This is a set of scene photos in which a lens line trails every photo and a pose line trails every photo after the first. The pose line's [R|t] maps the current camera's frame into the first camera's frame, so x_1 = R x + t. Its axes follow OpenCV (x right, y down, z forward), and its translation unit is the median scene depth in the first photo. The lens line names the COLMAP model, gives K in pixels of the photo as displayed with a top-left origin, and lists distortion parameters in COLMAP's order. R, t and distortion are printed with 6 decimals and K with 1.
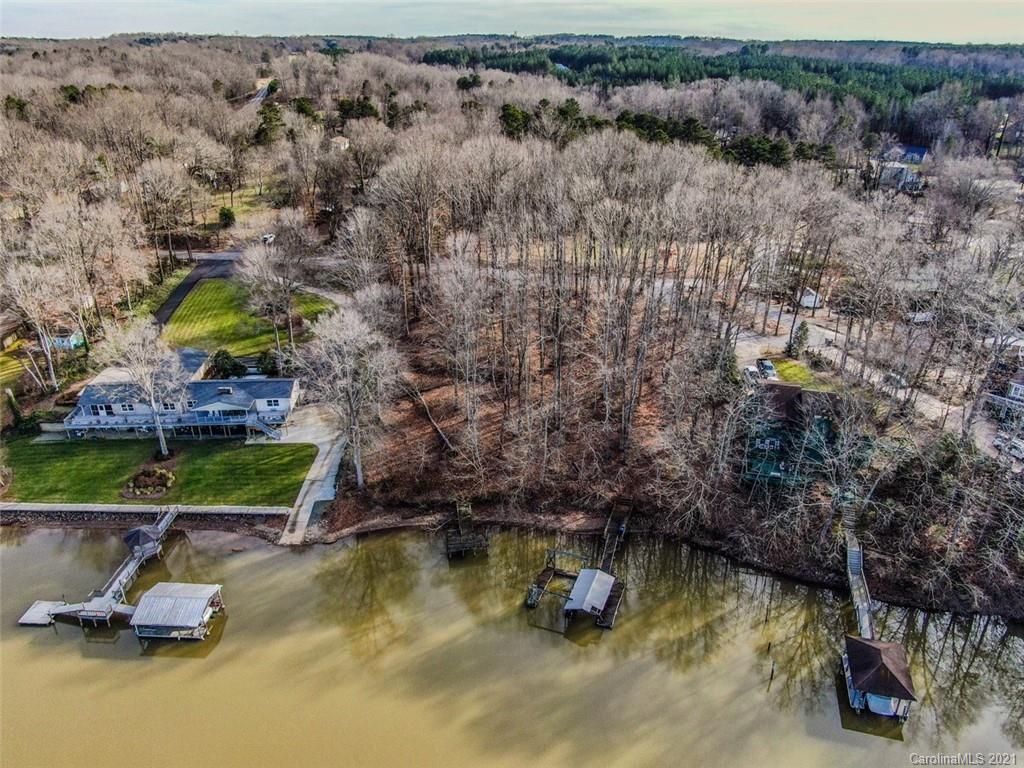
lens RADIAL K [[725.0, 0, 510.2], [0, 725.0, 386.4], [0, 0, 1]] dist [-0.028353, 0.016595]
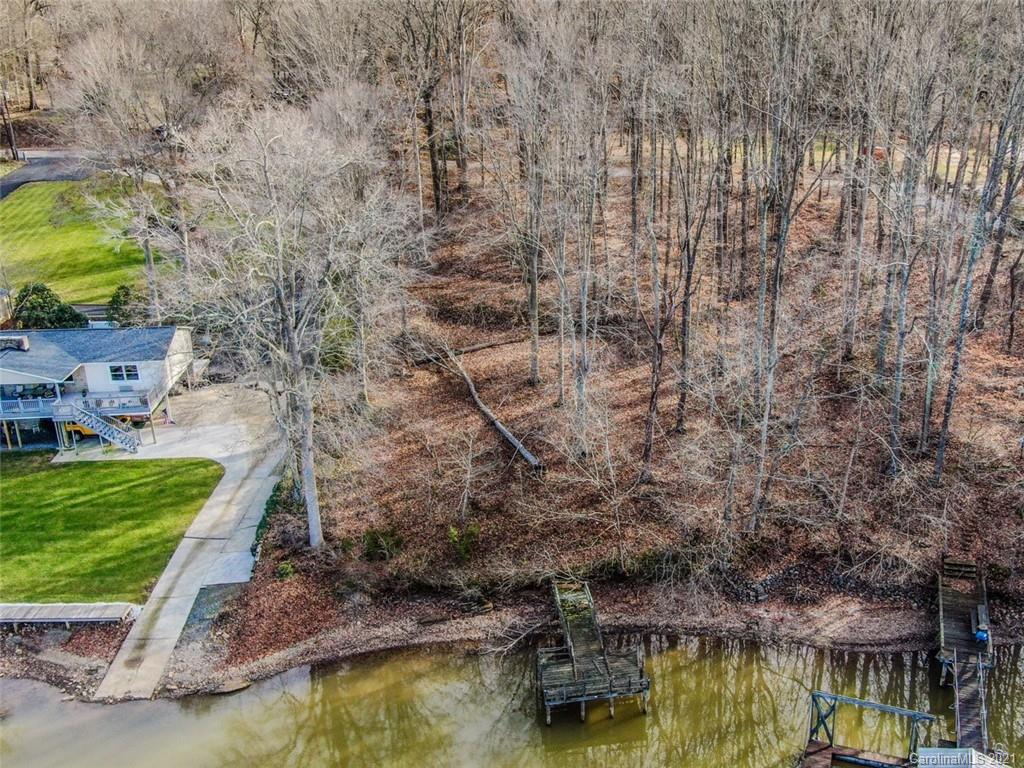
lens RADIAL K [[1002.9, 0, 597.0], [0, 1002.9, 374.6], [0, 0, 1]] dist [-0.005079, 0.000000]
pose [[0.999126, -0.013928, 0.039399, -0.066309], [0.016999, 0.996753, -0.078711, 0.085003], [-0.038174, 0.079312, 0.996119, 0.406118]]
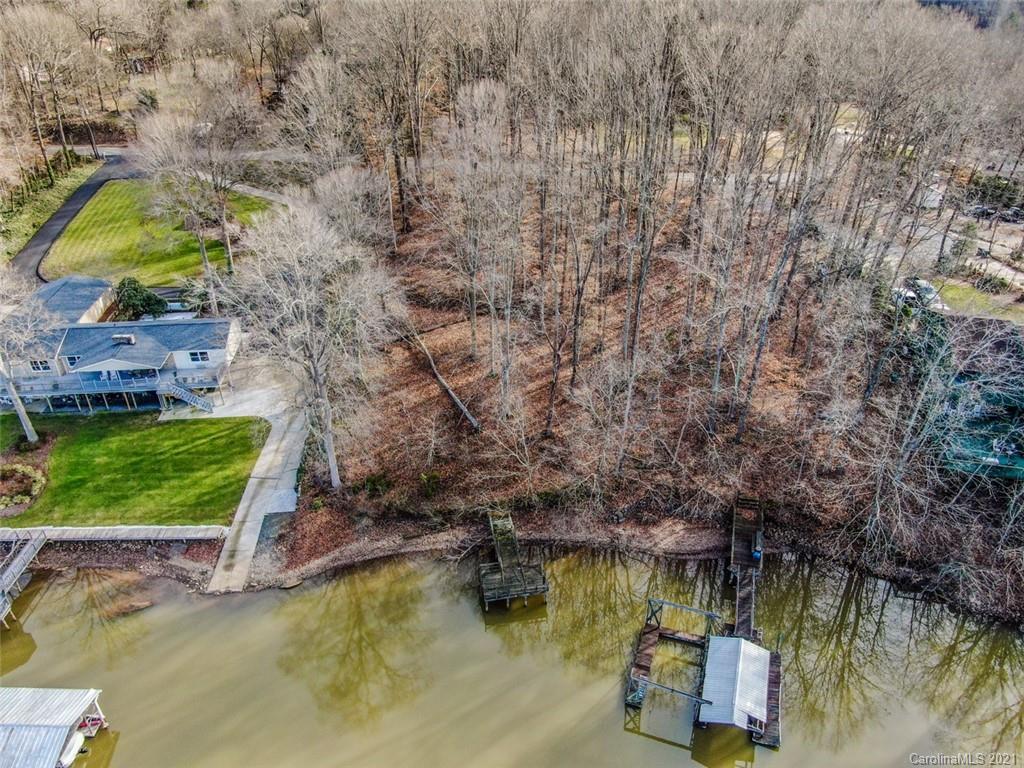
lens RADIAL K [[725.0, 0, 510.9], [0, 725.0, 384.5], [0, 0, 1]] dist [-0.028353, 0.016595]
pose [[0.999325, -0.021279, 0.029942, -0.067184], [0.018006, 0.994245, 0.105602, -0.017693], [-0.032017, -0.104992, 0.993958, 0.356559]]
